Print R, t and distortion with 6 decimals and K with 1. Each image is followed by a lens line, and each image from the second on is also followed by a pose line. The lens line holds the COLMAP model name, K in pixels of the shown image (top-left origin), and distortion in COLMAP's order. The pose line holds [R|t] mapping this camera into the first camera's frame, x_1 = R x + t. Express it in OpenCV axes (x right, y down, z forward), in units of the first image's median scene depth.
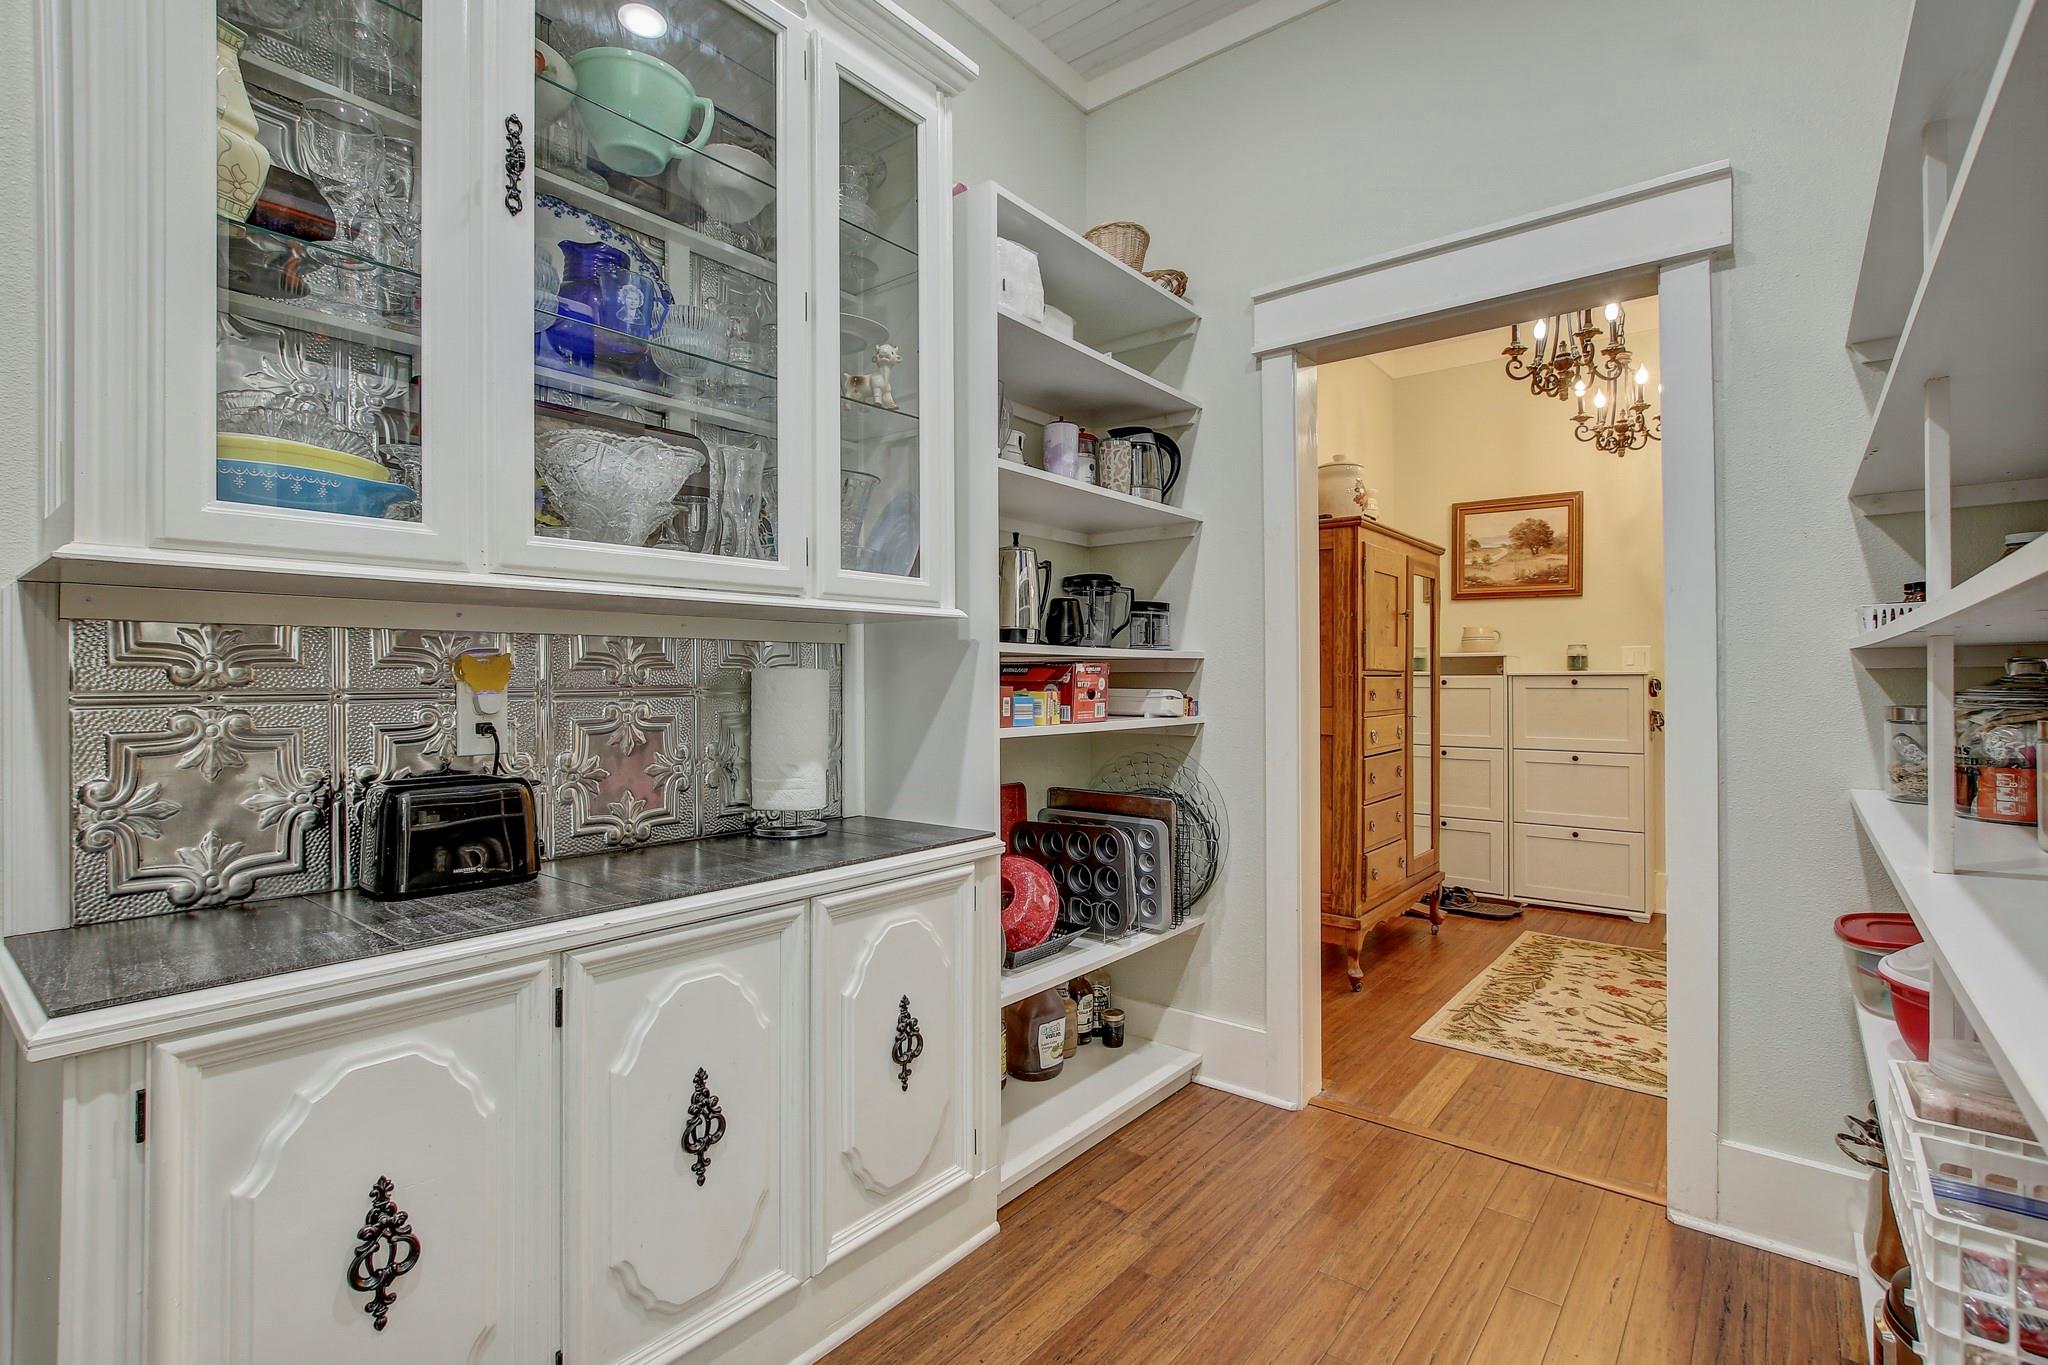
lens RADIAL K [[950.7, 0, 1023.2], [0, 950.7, 673.6], [0, 0, 1]] dist [-0.010169, 0.002406]
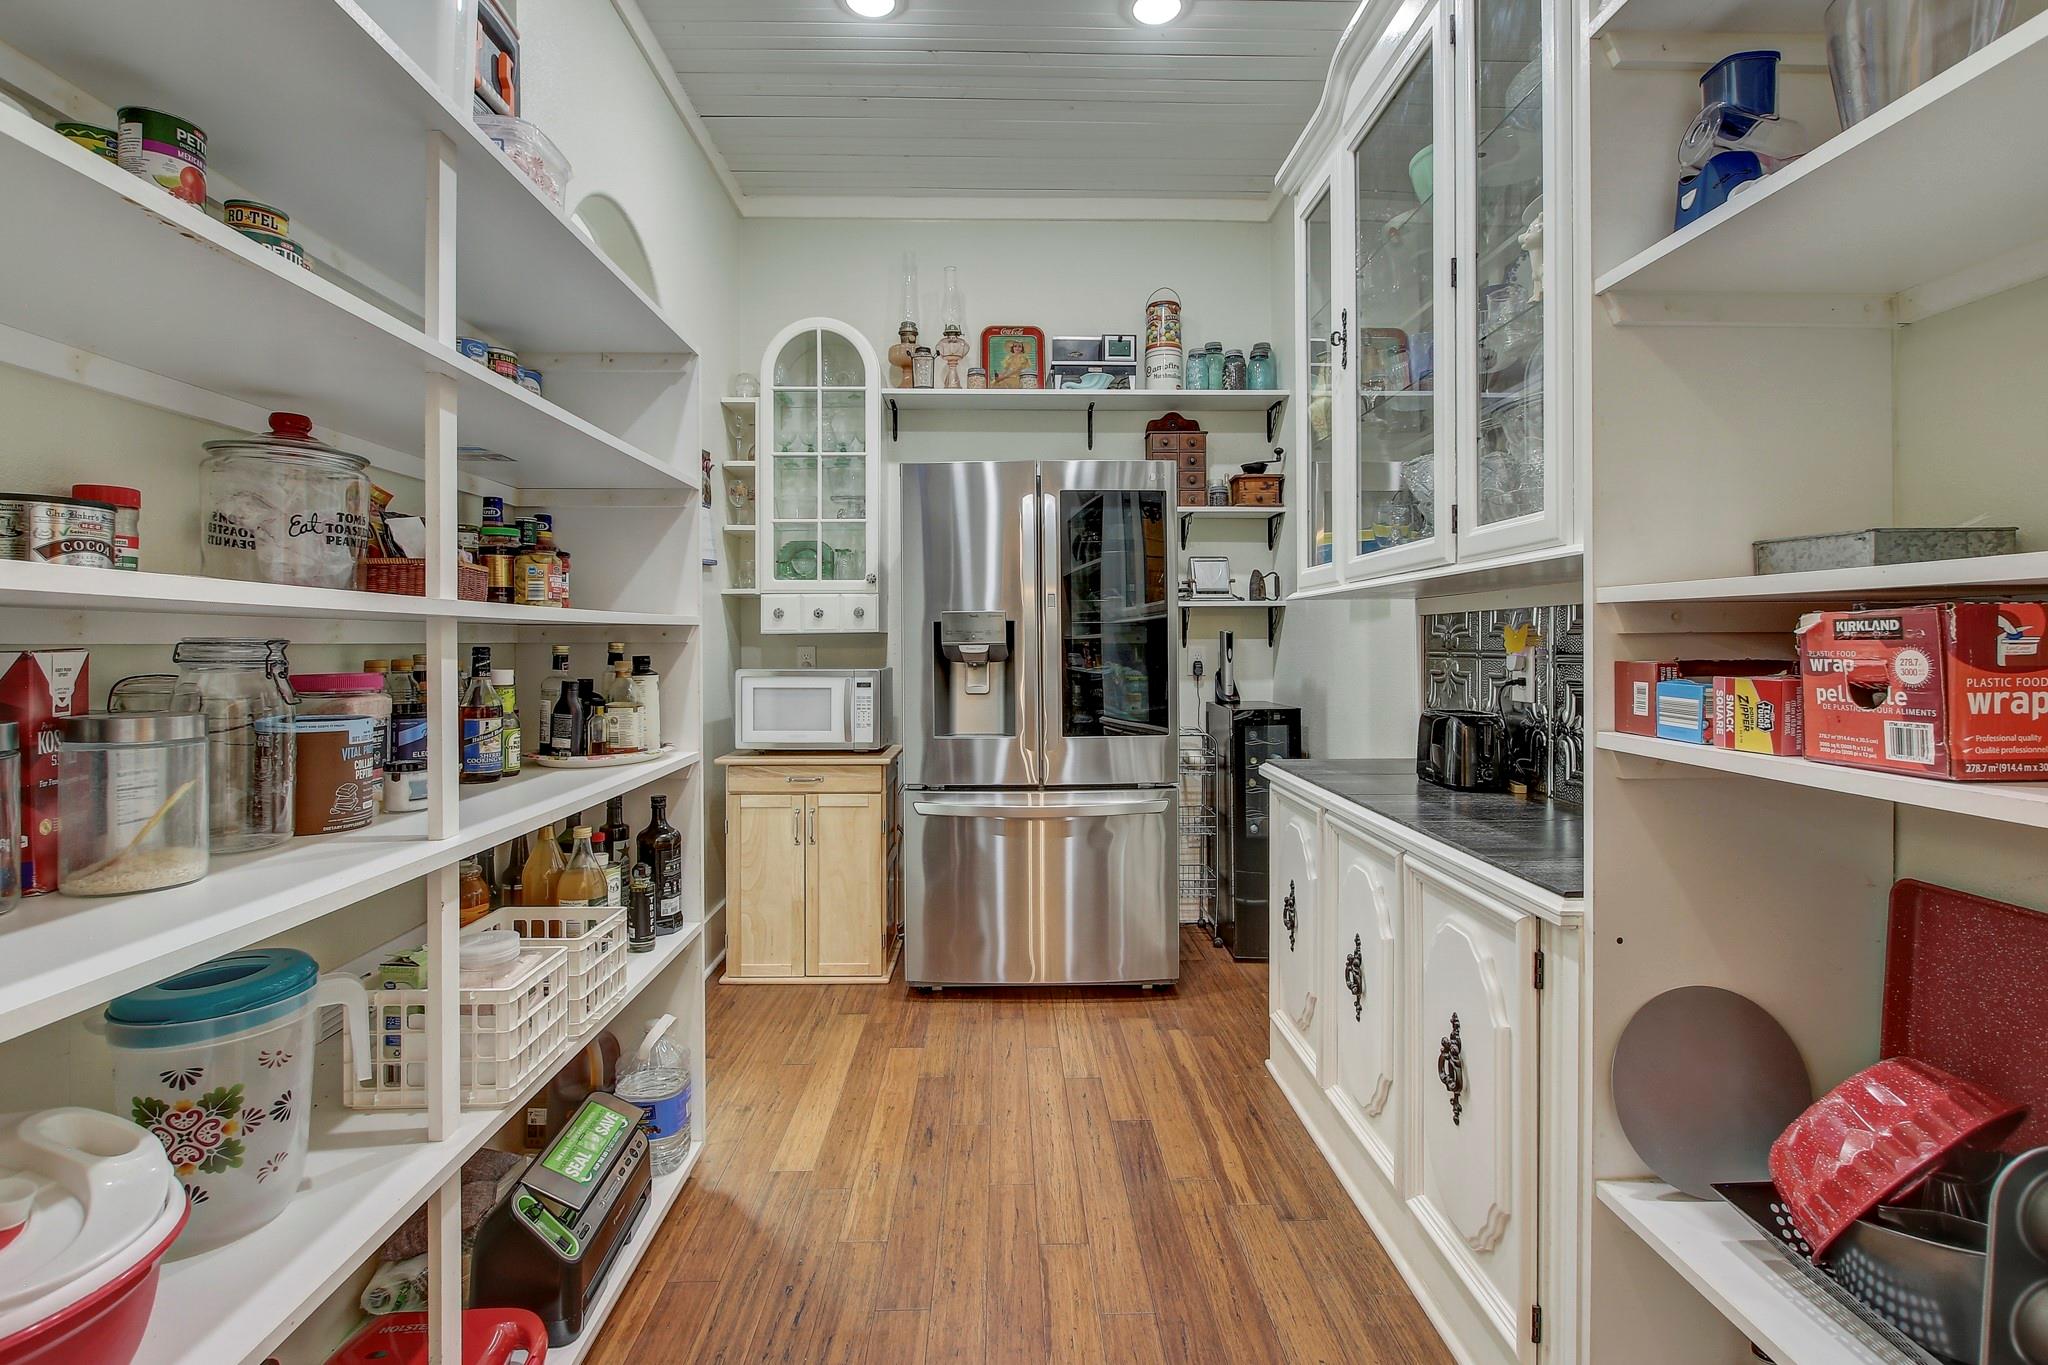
lens RADIAL K [[950.7, 0, 1023.4], [0, 950.7, 652.4], [0, 0, 1]] dist [-0.010169, 0.002406]
pose [[-0.760363, 0.010766, -0.649409, 0.460133], [0.002497, 0.999904, 0.013652, -0.001235], [0.649494, 0.008759, -0.760317, 0.829233]]
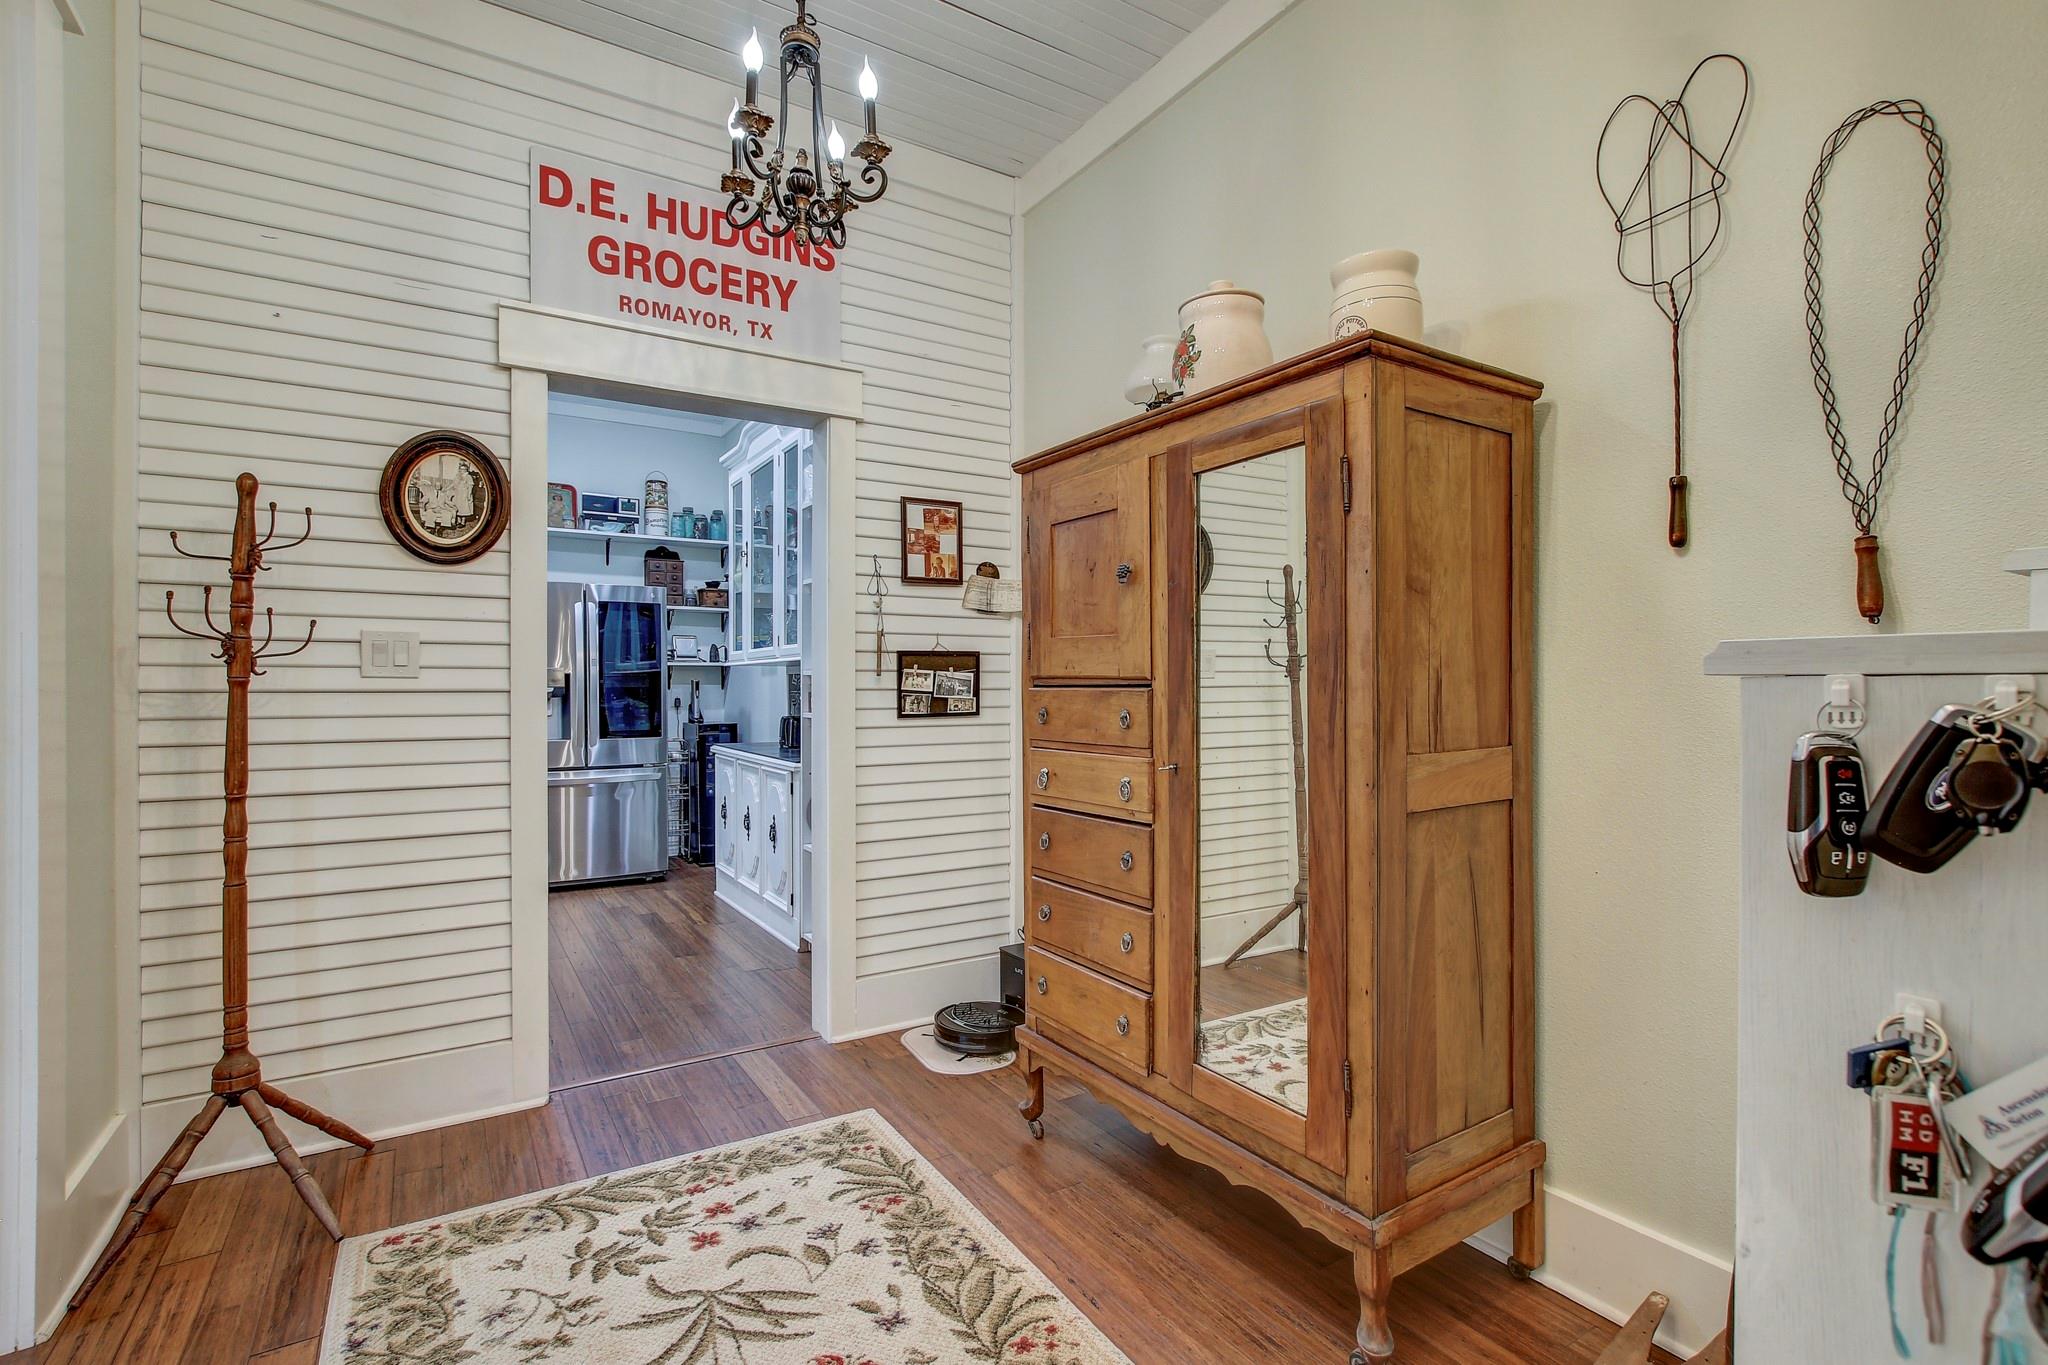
lens RADIAL K [[950.7, 0, 1034.1], [0, 950.7, 697.7], [0, 0, 1]] dist [-0.010169, 0.002406]
pose [[-0.313728, 0.007810, -0.949481, 1.157516], [-0.005042, 0.999938, 0.009891, 0.002694], [0.949500, 0.007890, -0.313669, 1.384604]]
